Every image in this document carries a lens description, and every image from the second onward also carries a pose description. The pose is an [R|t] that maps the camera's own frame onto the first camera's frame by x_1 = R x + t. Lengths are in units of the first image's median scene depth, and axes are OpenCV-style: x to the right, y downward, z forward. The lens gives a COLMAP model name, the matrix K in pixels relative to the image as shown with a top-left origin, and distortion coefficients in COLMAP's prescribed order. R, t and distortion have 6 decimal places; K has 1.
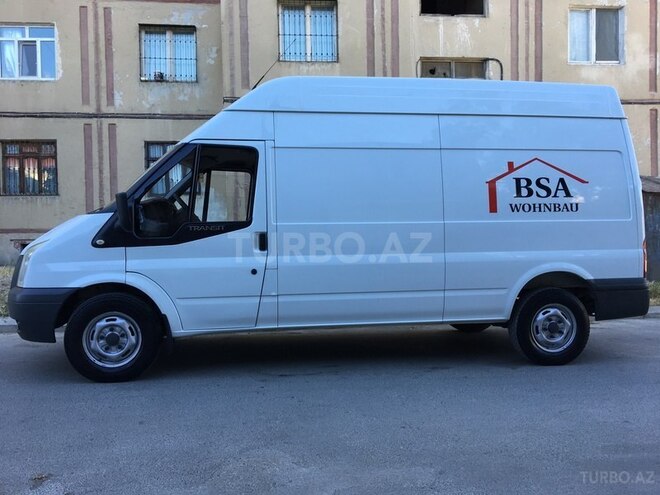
lens RADIAL K [[554.4, 0, 330.0], [0, 554.4, 247.5], [0, 0, 1]] dist [0.003602, -0.002550]
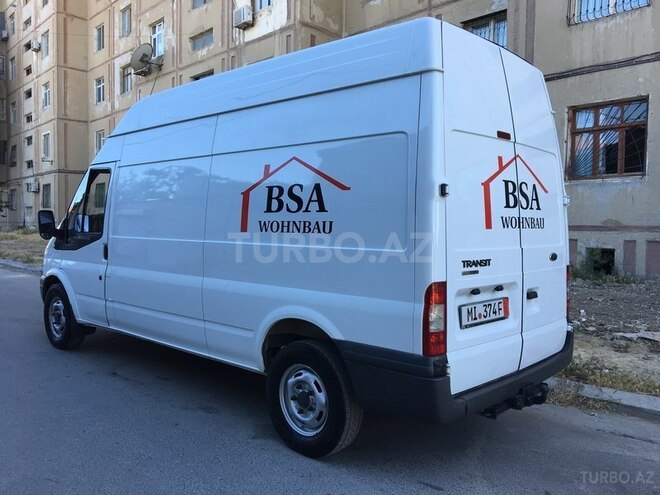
lens RADIAL K [[554.4, 0, 330.0], [0, 554.4, 247.5], [0, 0, 1]] dist [0.003602, -0.002550]
pose [[0.638858, 0.052939, -0.767501, 0.954838], [-0.043542, 0.998519, 0.032630, -0.070211], [0.768091, 0.012572, 0.640217, 0.580308]]
